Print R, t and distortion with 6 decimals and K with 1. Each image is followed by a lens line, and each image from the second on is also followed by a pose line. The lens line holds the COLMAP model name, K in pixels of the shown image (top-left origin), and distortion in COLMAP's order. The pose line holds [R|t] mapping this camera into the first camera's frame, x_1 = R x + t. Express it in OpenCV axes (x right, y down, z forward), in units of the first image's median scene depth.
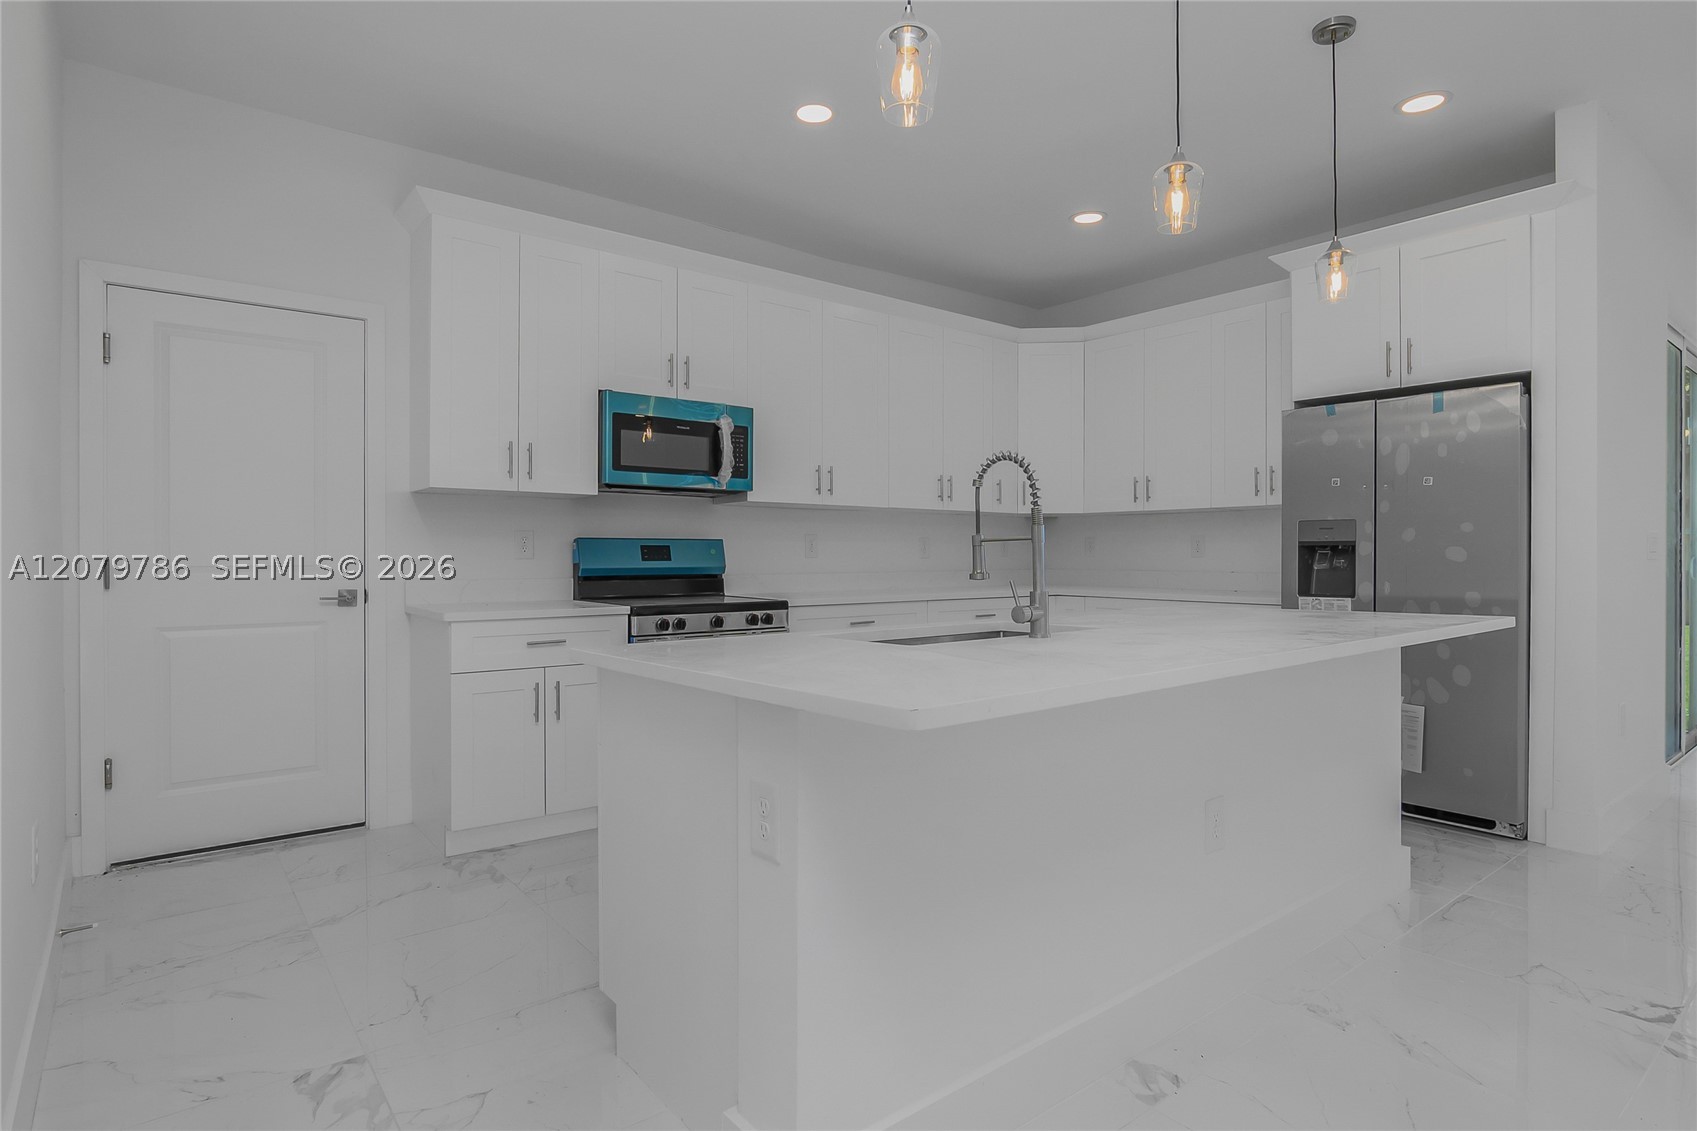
lens RADIAL K [[904.7, 0, 850.6], [0, 904.7, 563.5], [0, 0, 1]] dist [-0.006300, -0.002635]
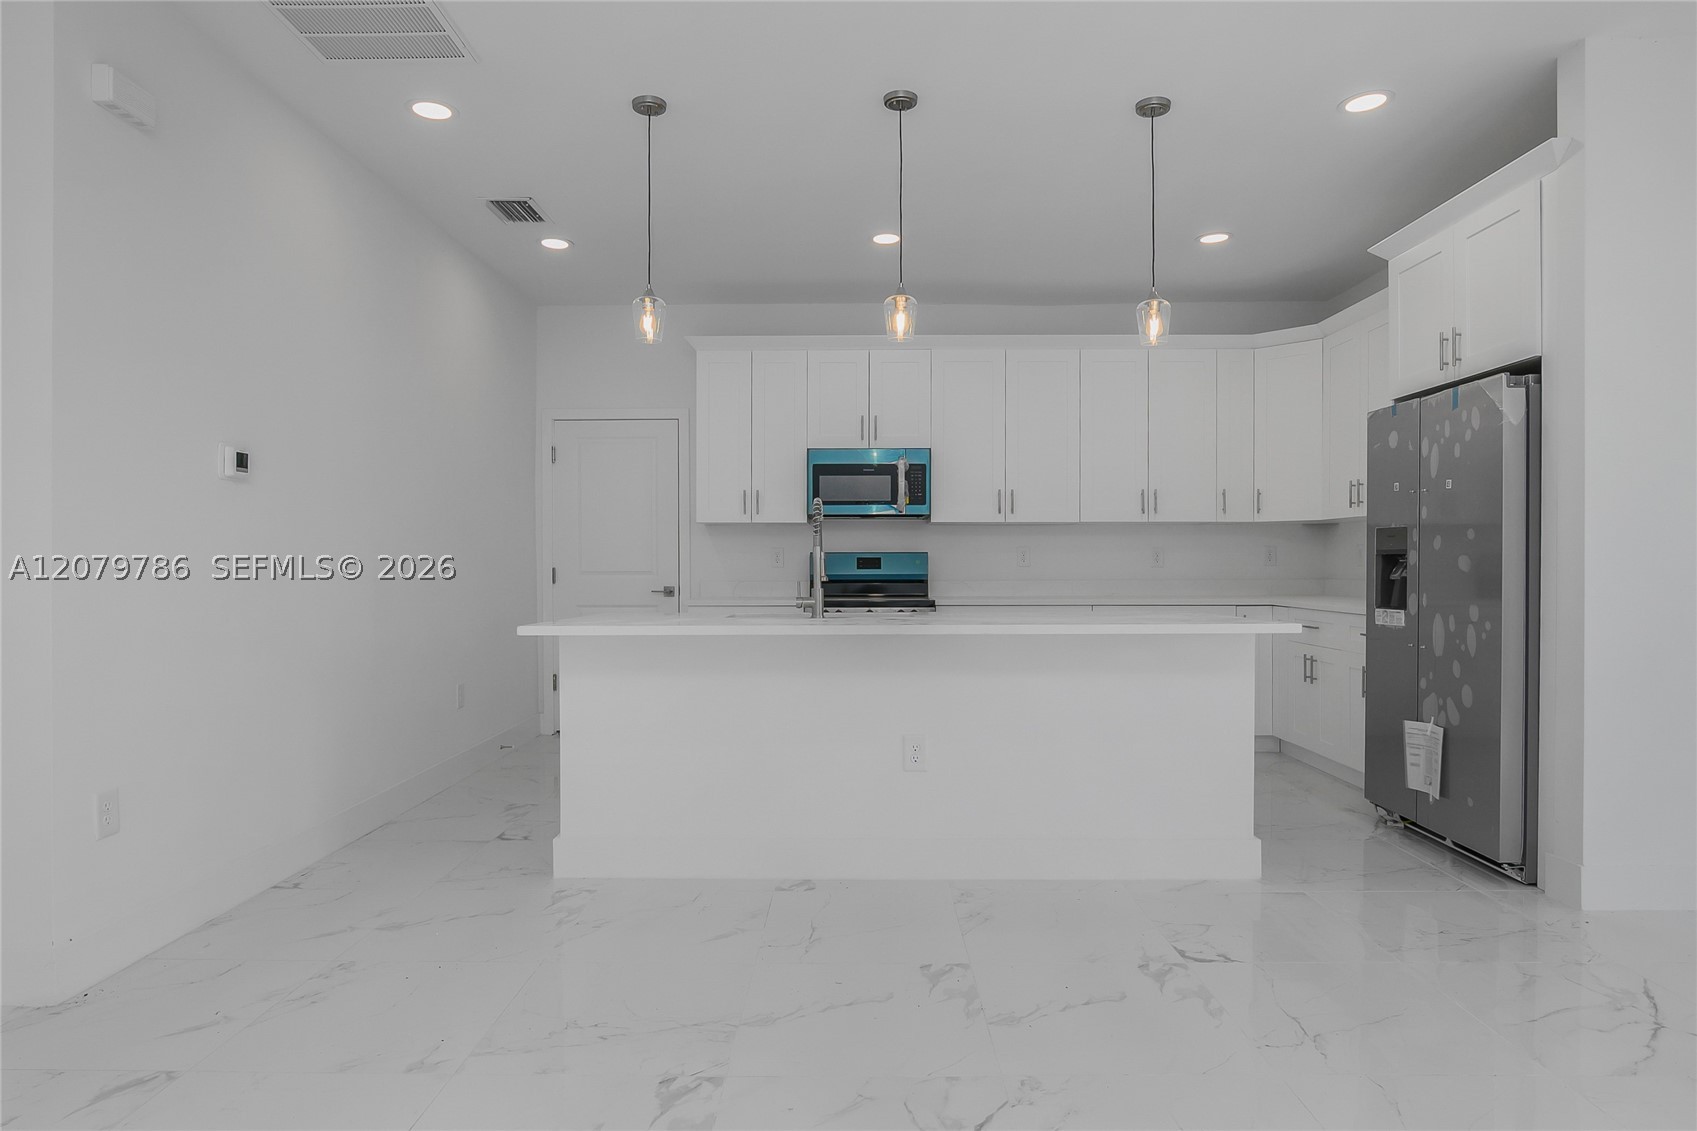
lens RADIAL K [[998.1, 0, 844.7], [0, 998.1, 562.5], [0, 0, 1]] dist [-0.001118, 0.000245]
pose [[0.771502, -0.002077, -0.636224, 0.758864], [-0.006077, 0.999925, -0.010634, 0.003218], [0.636198, 0.012070, 0.771431, -0.170131]]
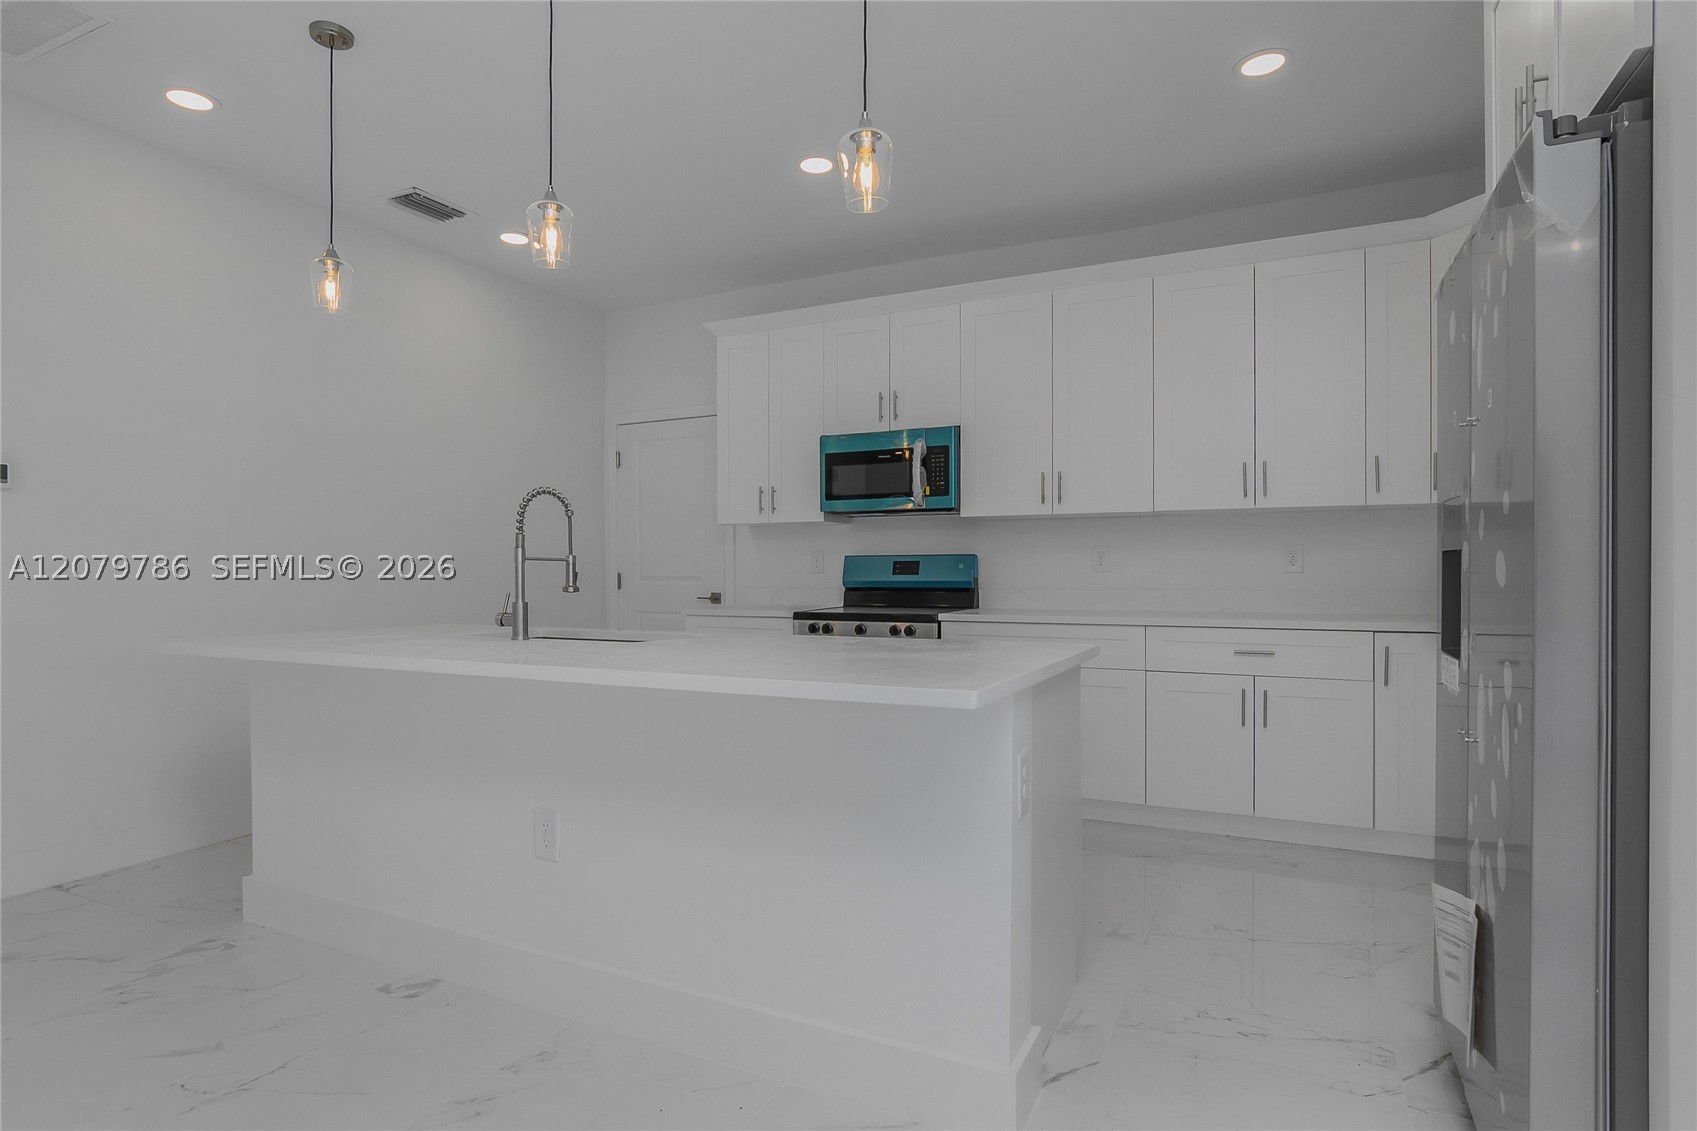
lens RADIAL K [[904.7, 0, 835.3], [0, 904.7, 575.7], [0, 0, 1]] dist [-0.006300, -0.002635]
pose [[0.415438, 0.006459, -0.909599, 0.846915], [-0.005696, 0.999974, 0.004499, -0.006946], [0.909604, 0.003312, 0.415464, 0.497135]]
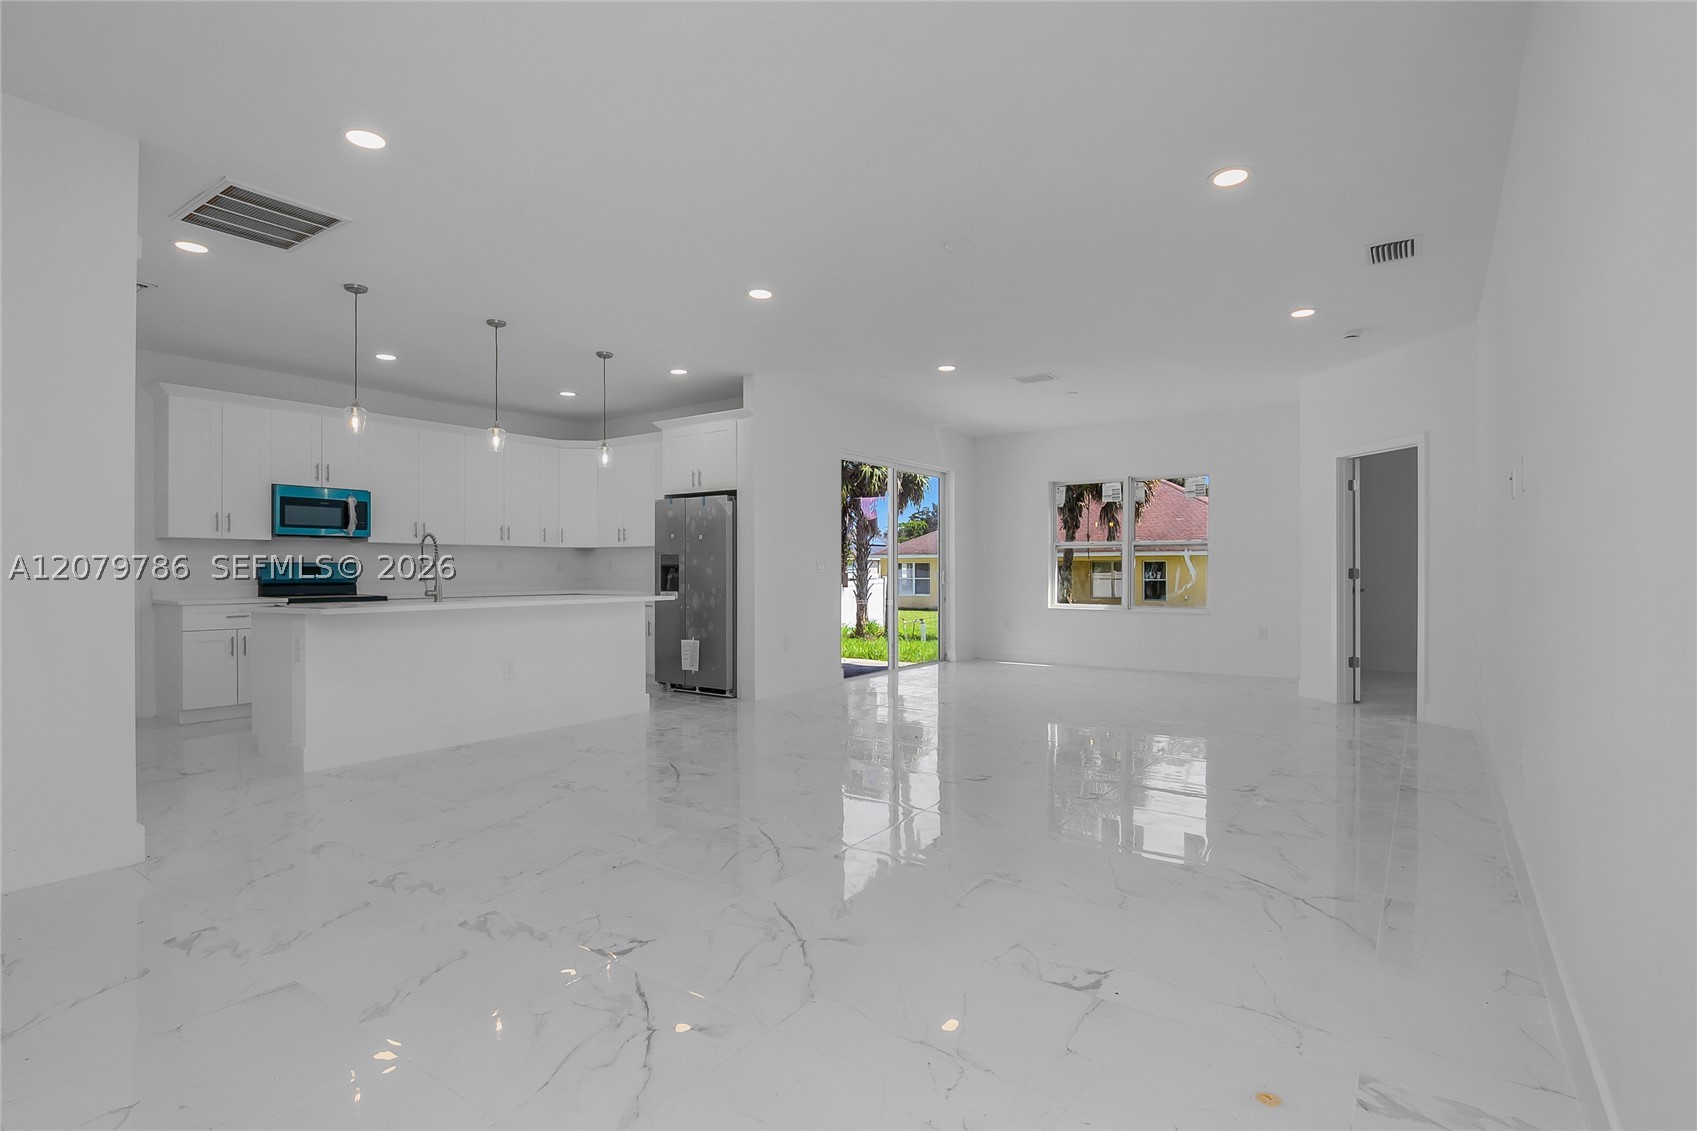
lens RADIAL K [[847.9, 0, 827.1], [0, 847.9, 575.5], [0, 0, 1]] dist [0.000342, 0.000732]
pose [[0.968147, -0.002816, 0.250366, 0.394550], [0.003971, 0.999984, -0.004108, 0.010032], [-0.250350, 0.004971, 0.968143, -0.987657]]
